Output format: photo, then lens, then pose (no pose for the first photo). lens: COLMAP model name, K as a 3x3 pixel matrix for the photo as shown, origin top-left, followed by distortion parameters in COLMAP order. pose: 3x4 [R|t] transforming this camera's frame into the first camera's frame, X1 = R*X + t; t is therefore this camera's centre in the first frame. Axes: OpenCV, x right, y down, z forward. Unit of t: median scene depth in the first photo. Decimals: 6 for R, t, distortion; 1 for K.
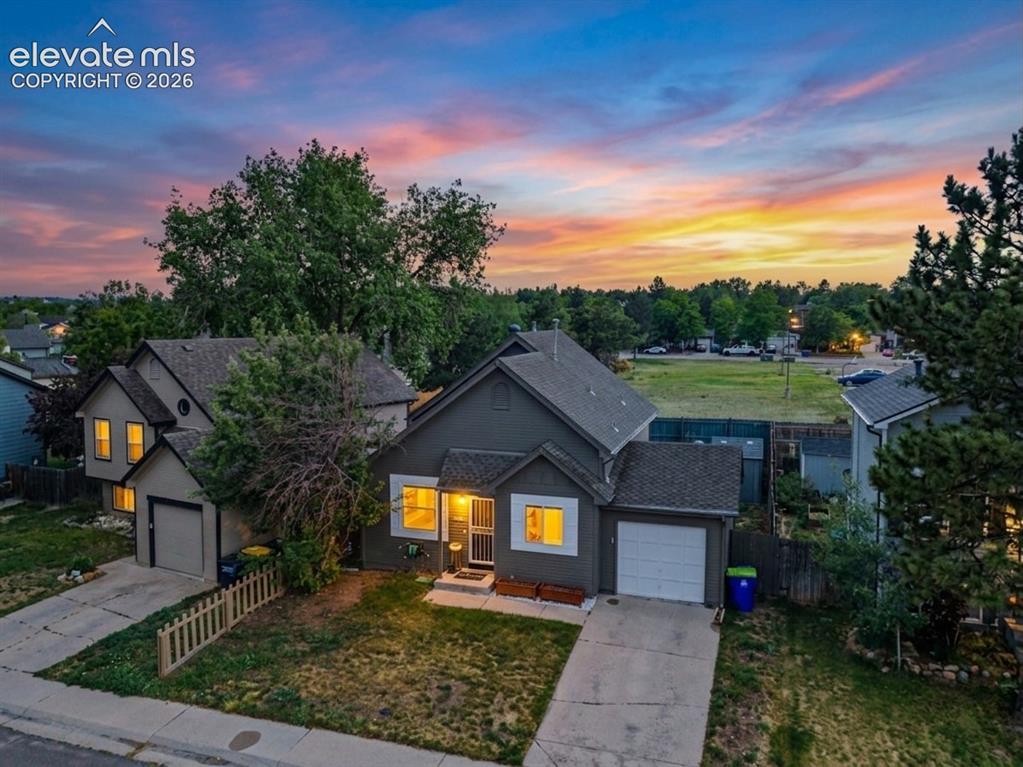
lens RADIAL K [[750.8, 0, 524.0], [0, 750.8, 383.1], [0, 0, 1]] dist [-0.001424, -0.002875]
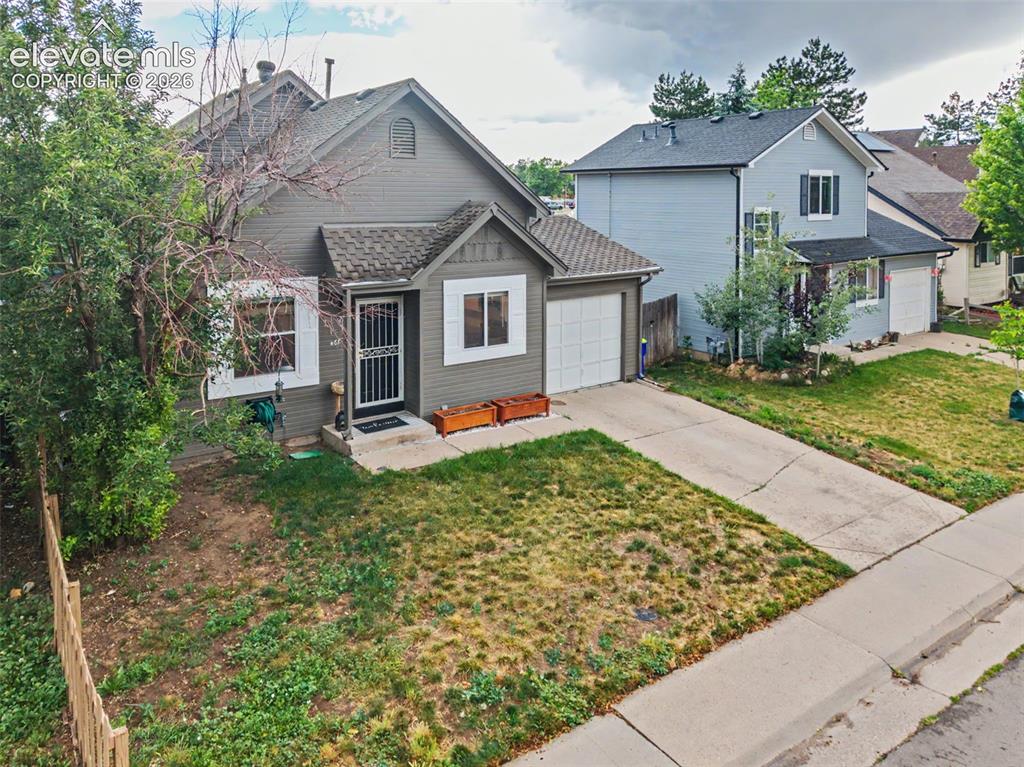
lens RADIAL K [[767.0, 0, 510.6], [0, 767.0, 249.7], [0, 0, 1]] dist [0.028705, -0.003059]
pose [[0.599080, -0.055972, 0.798731, -0.536041], [0.066438, 0.997589, 0.020076, 0.113900], [-0.797928, 0.041039, 0.601354, 0.559227]]
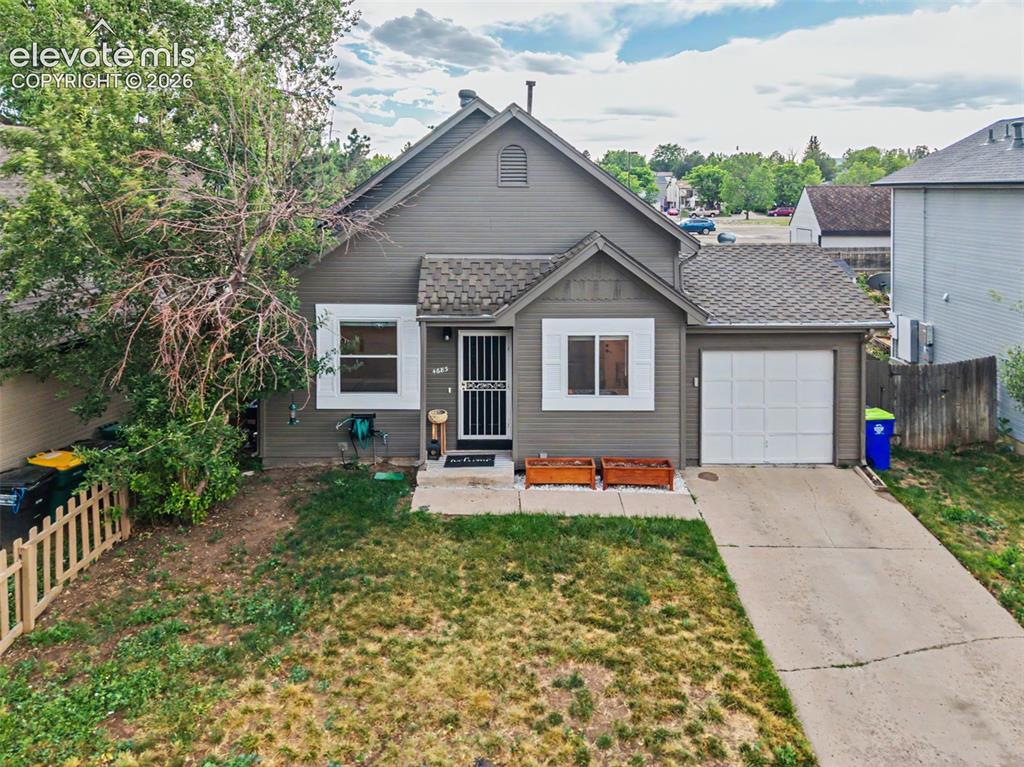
lens RADIAL K [[767.0, 0, 510.6], [0, 767.0, 249.7], [0, 0, 1]] dist [0.028705, -0.003059]
pose [[0.954613, -0.021636, 0.297063, -0.234408], [0.025874, 0.999612, -0.010342, 0.099577], [-0.296724, 0.017558, 0.954802, 0.417957]]
